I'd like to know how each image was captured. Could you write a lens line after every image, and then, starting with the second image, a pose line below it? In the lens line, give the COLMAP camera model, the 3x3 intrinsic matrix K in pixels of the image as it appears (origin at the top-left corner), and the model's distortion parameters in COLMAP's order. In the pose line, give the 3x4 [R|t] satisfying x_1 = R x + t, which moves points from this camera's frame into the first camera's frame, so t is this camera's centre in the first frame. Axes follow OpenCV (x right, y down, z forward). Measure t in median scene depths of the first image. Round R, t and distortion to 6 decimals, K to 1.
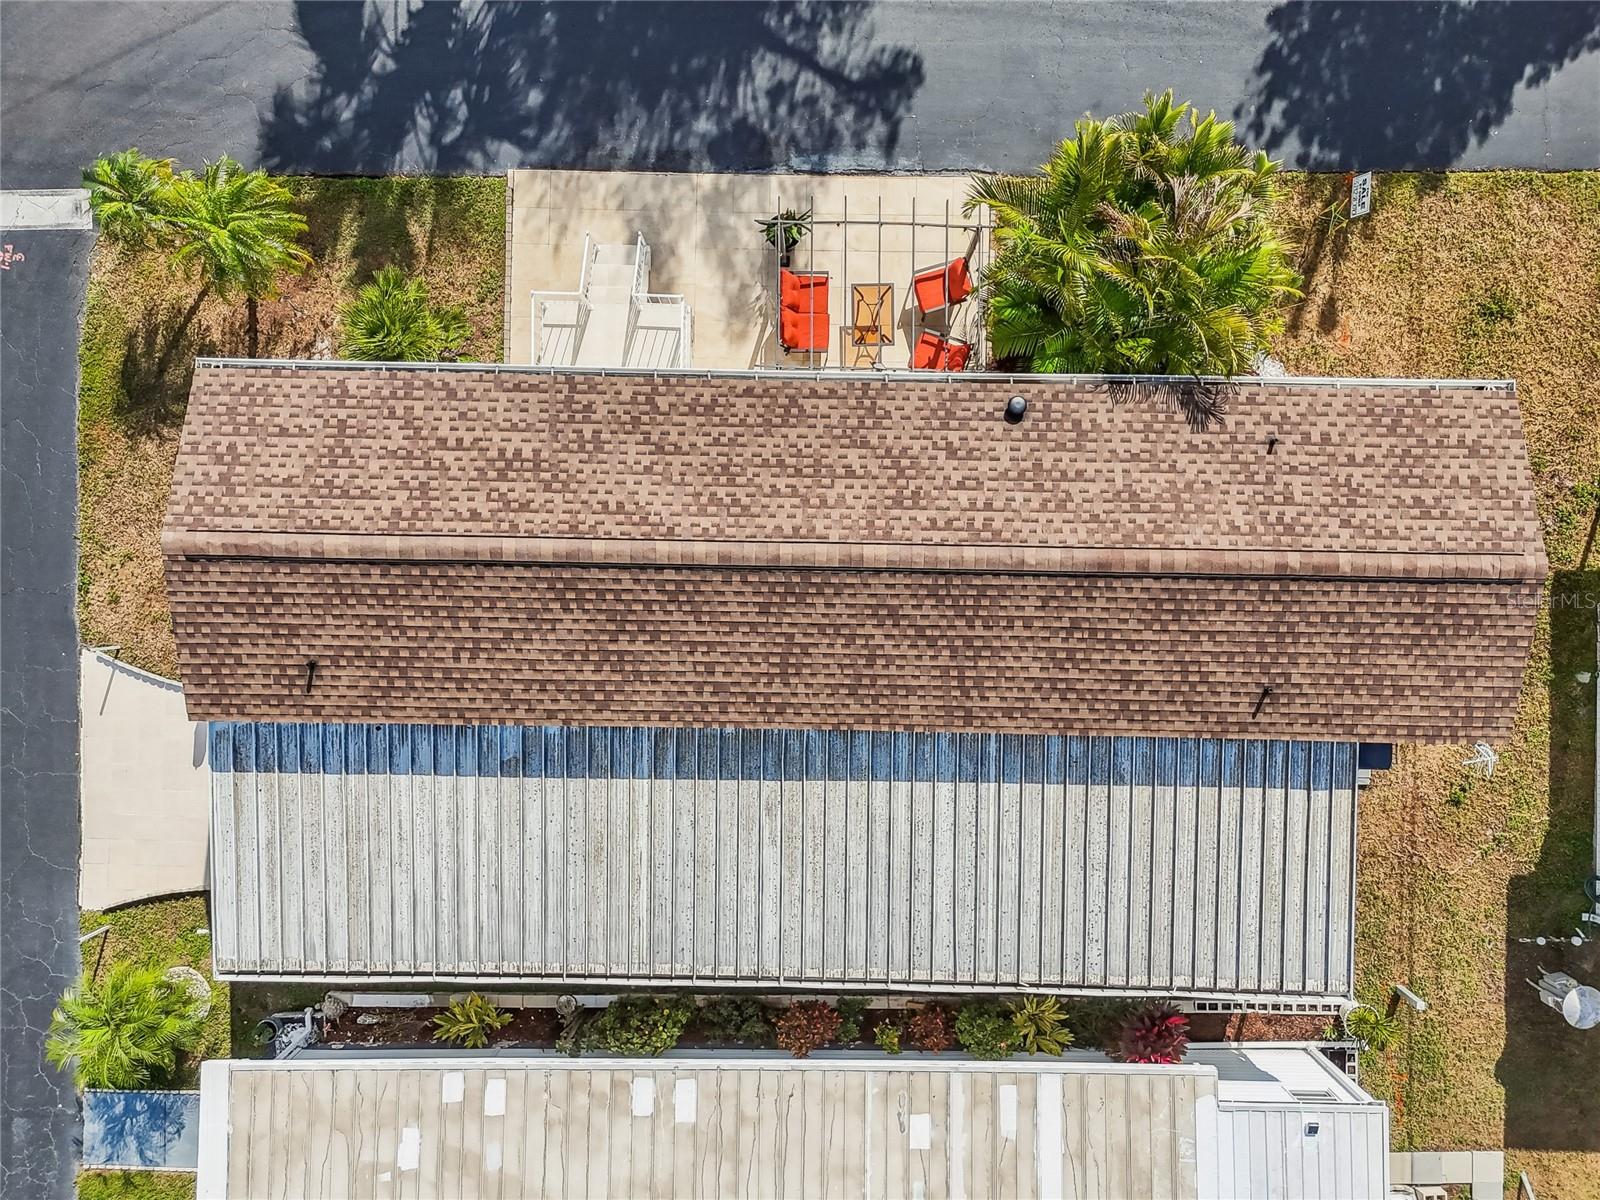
lens RADIAL K [[1212.9, 0, 800.0], [0, 1212.9, 600.0], [0, 0, 1]] dist [0.091373, -0.055461]
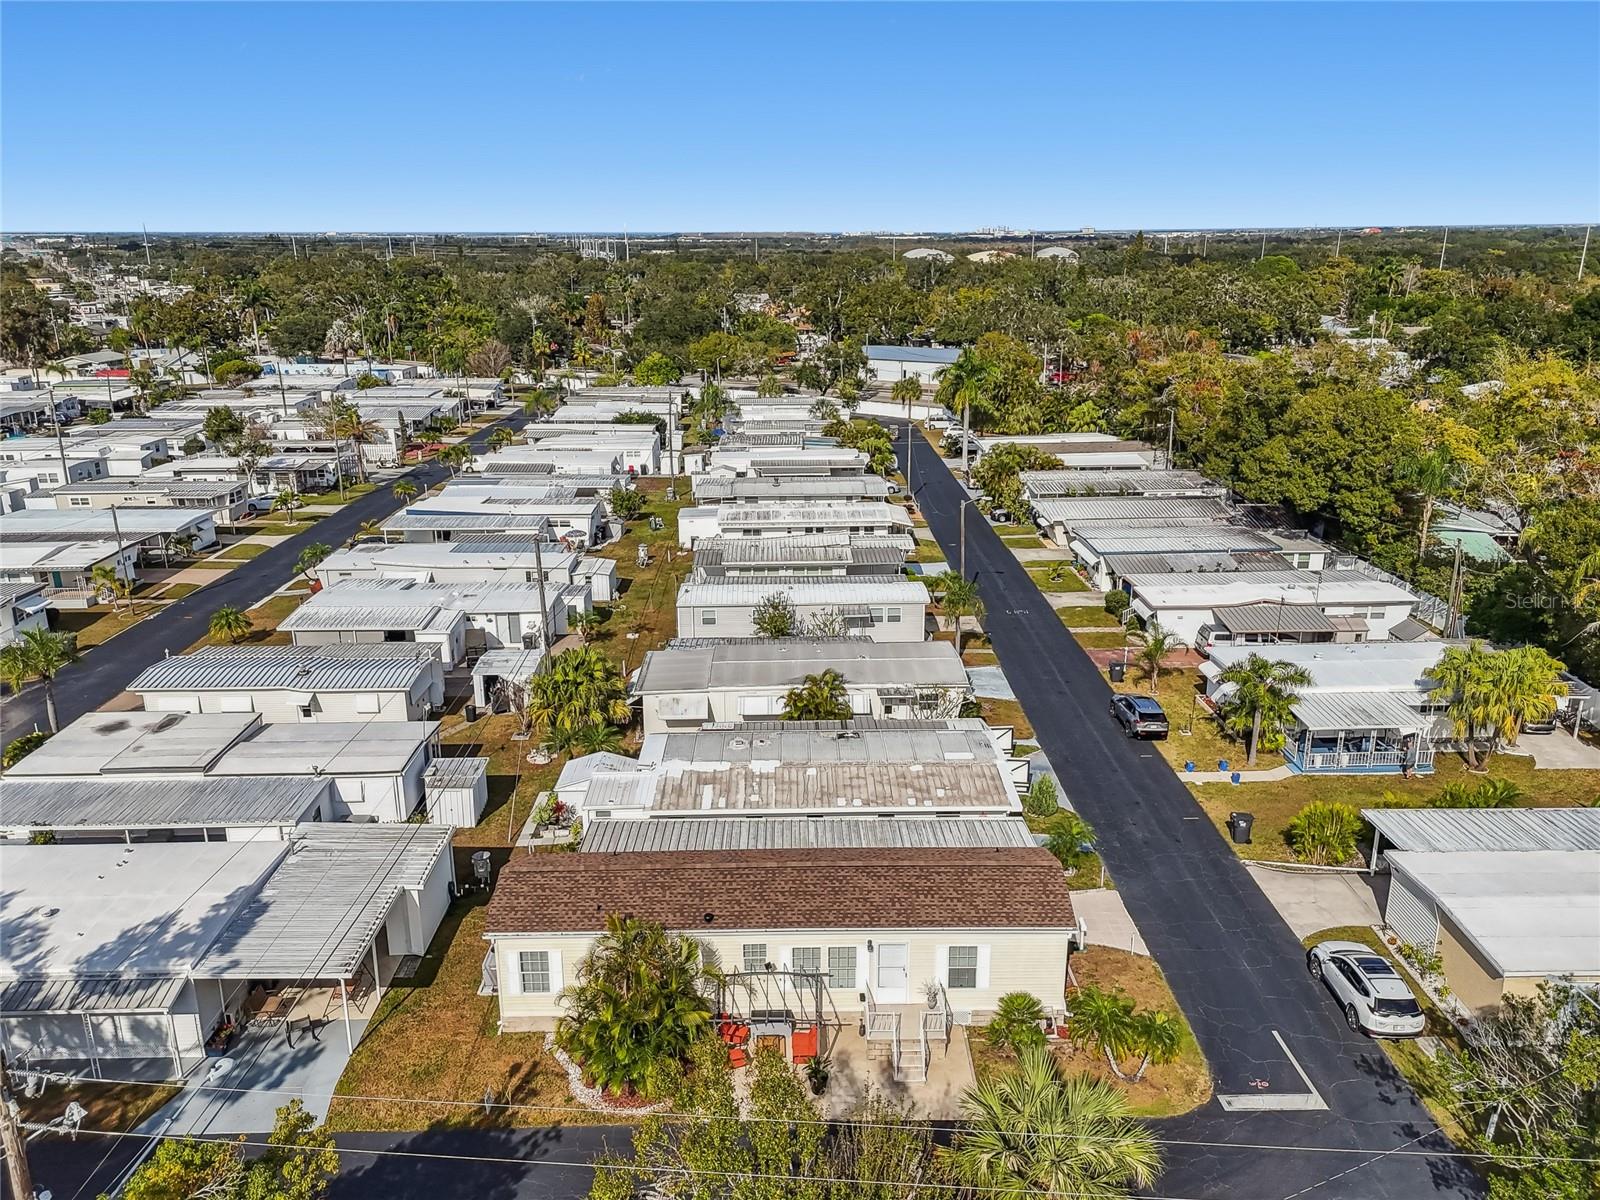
lens RADIAL K [[1212.9, 0, 800.0], [0, 1212.9, 600.0], [0, 0, 1]] dist [0.091373, -0.055461]
pose [[-0.999638, 0.015866, -0.021718, 0.049756], [-0.025425, -0.294065, 0.955447, -2.153645], [0.008773, 0.955654, 0.294362, -0.215988]]
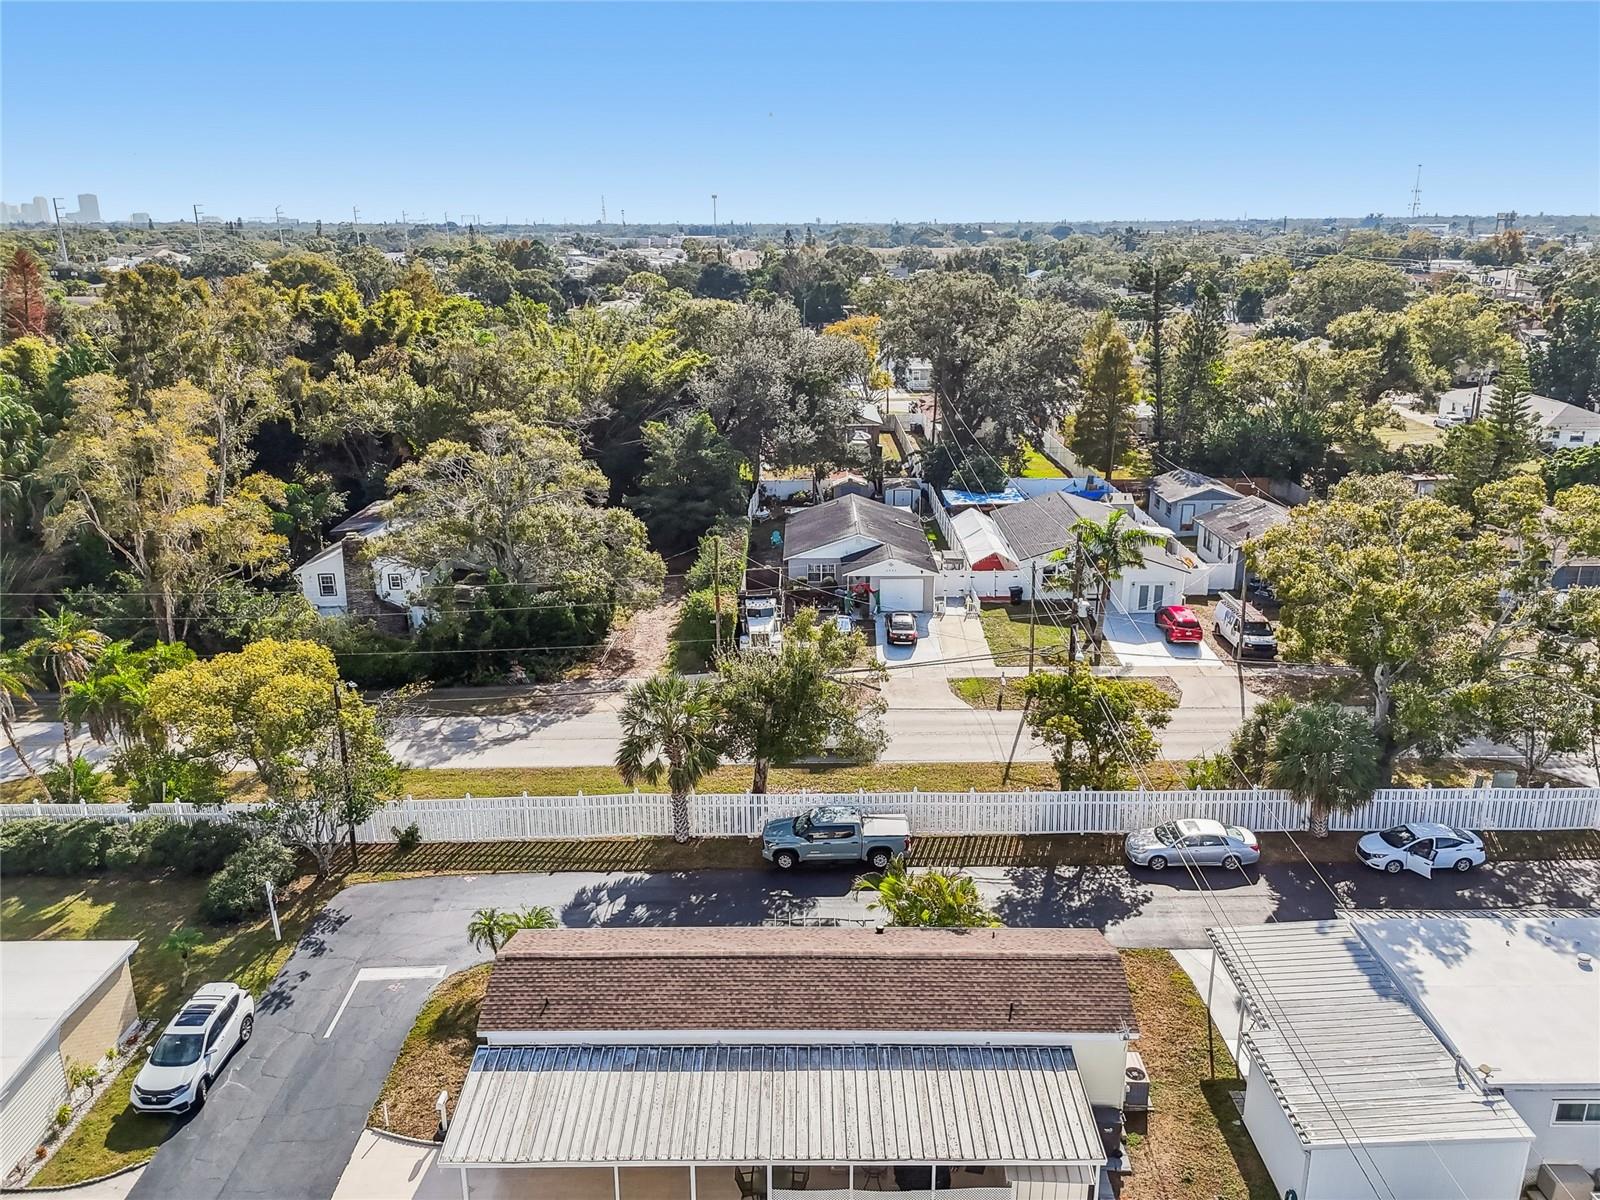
lens RADIAL K [[1212.9, 0, 800.0], [0, 1212.9, 600.0], [0, 0, 1]] dist [0.091373, -0.055461]
pose [[0.999978, -0.005479, 0.003859, 0.024054], [0.005349, 0.305554, -0.952160, 1.809552], [0.004038, 0.952159, 0.305576, -0.272402]]
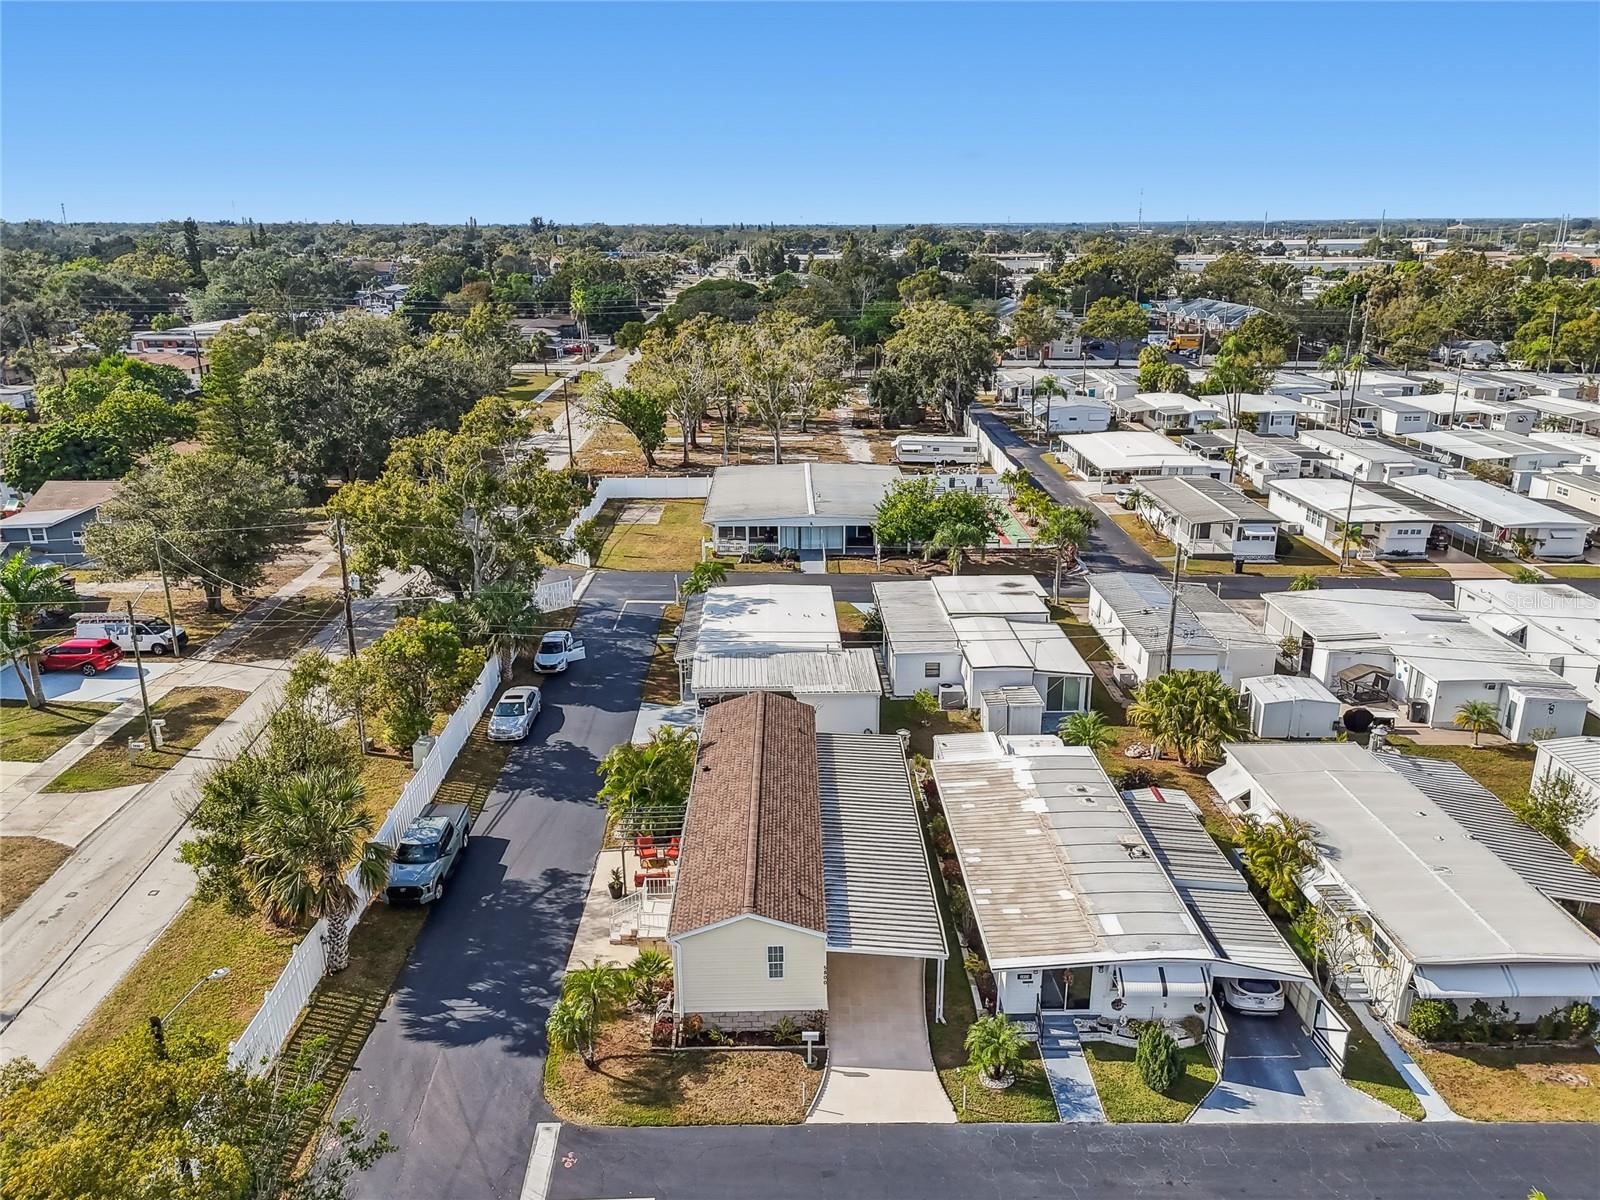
lens RADIAL K [[1212.9, 0, 800.0], [0, 1212.9, 600.0], [0, 0, 1]] dist [0.091373, -0.055461]
pose [[-0.022713, -0.297750, 0.954374, -2.469479], [0.999737, -0.009907, 0.020701, 0.004738], [0.003291, 0.954592, 0.297897, -0.240032]]
